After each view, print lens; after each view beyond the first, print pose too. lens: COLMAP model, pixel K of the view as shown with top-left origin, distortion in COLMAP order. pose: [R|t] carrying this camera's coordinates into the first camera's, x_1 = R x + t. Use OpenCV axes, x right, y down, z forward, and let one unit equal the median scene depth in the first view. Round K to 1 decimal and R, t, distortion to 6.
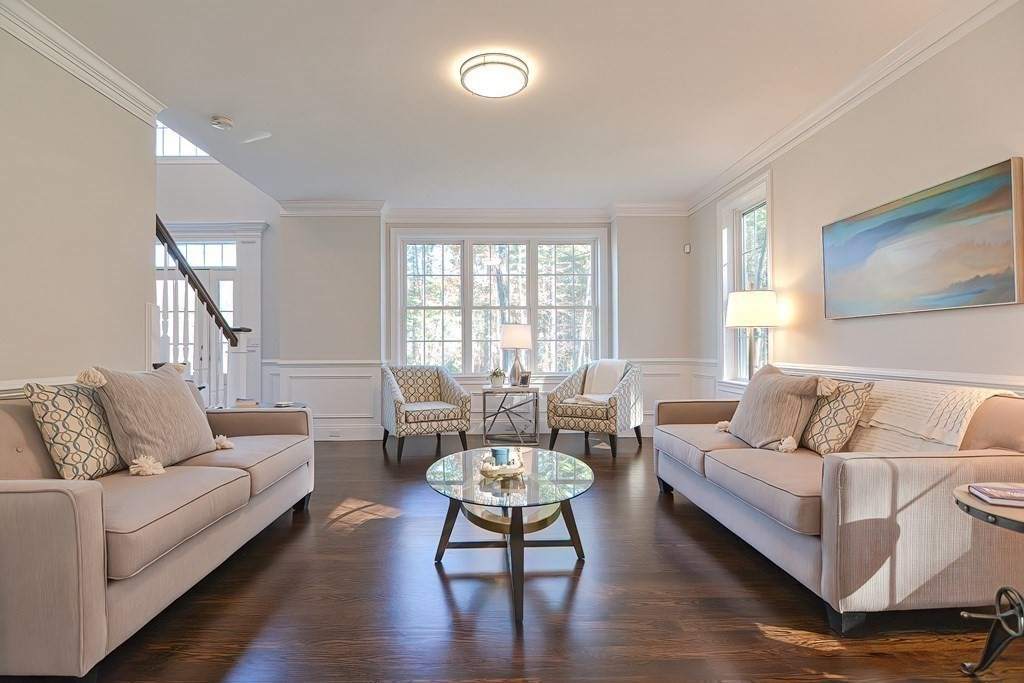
lens RADIAL K [[508.9, 0, 502.4], [0, 508.9, 344.8], [0, 0, 1]] dist [-0.014696, -0.004383]
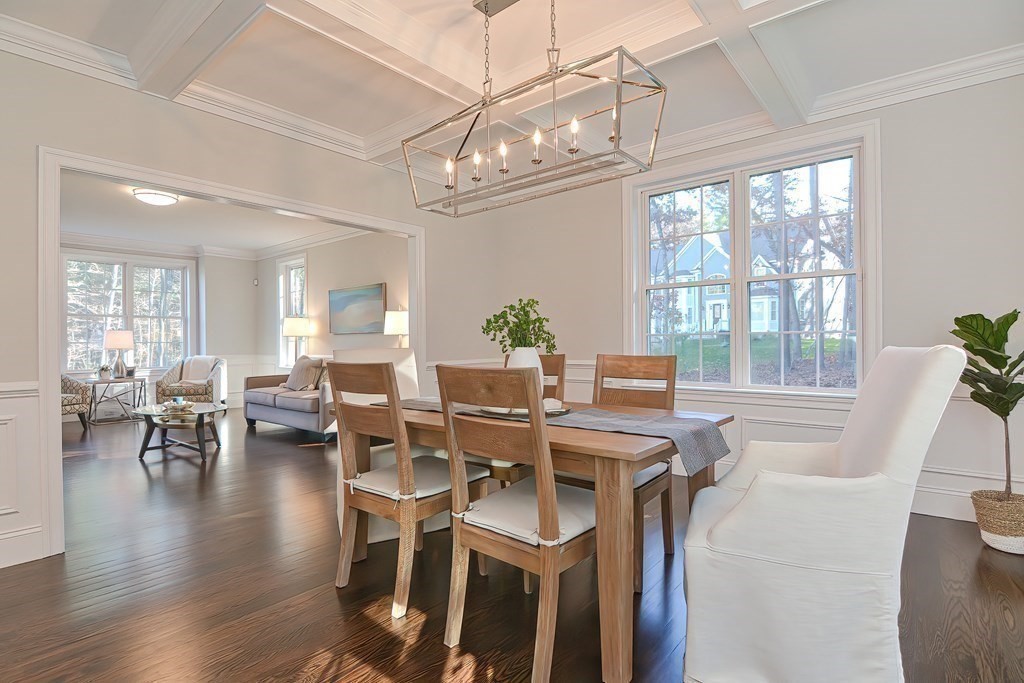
lens RADIAL K [[508.9, 0, 503.9], [0, 508.9, 342.8], [0, 0, 1]] dist [-0.014696, -0.004383]
pose [[0.666879, -0.003830, 0.745156, -0.309613], [0.002722, 0.999993, 0.002703, -0.010049], [-0.745161, 0.000226, 0.666885, -0.646125]]
